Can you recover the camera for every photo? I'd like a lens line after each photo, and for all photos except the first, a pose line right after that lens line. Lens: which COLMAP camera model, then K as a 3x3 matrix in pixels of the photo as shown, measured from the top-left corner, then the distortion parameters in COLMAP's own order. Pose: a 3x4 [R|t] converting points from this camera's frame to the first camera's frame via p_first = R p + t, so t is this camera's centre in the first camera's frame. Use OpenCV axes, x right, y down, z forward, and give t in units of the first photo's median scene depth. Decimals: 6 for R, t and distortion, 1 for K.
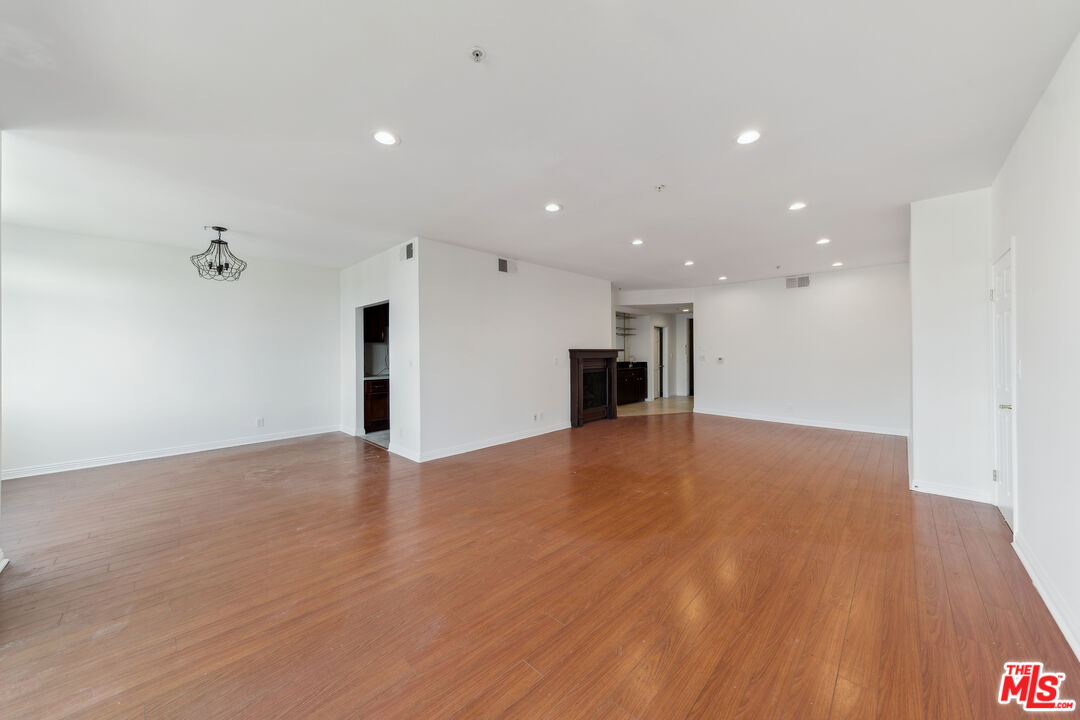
lens RADIAL K [[384.0, 0, 543.2], [0, 384.0, 358.6], [0, 0, 1]] dist [-0.000086, 0.000010]
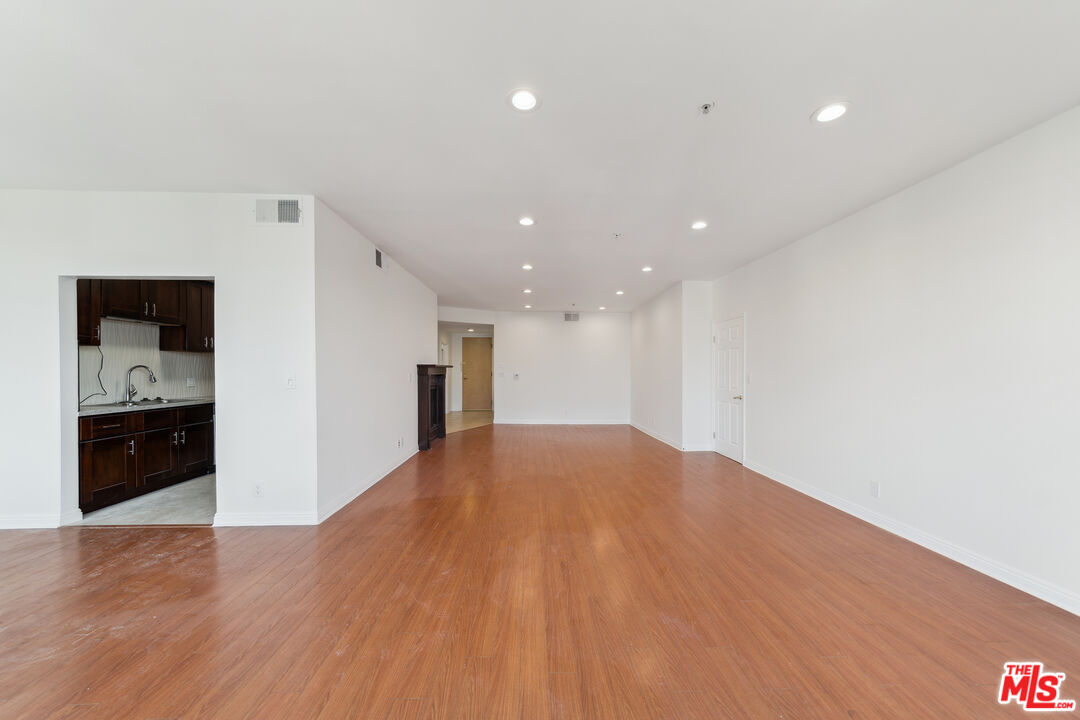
lens RADIAL K [[384.0, 0, 557.0], [0, 384.0, 372.0], [0, 0, 1]] dist [-0.000086, 0.000010]
pose [[0.679598, 0.002994, 0.733578, -0.407553], [0.006590, 0.999926, -0.010187, 0.005129], [-0.733555, 0.011757, 0.679528, 0.160342]]
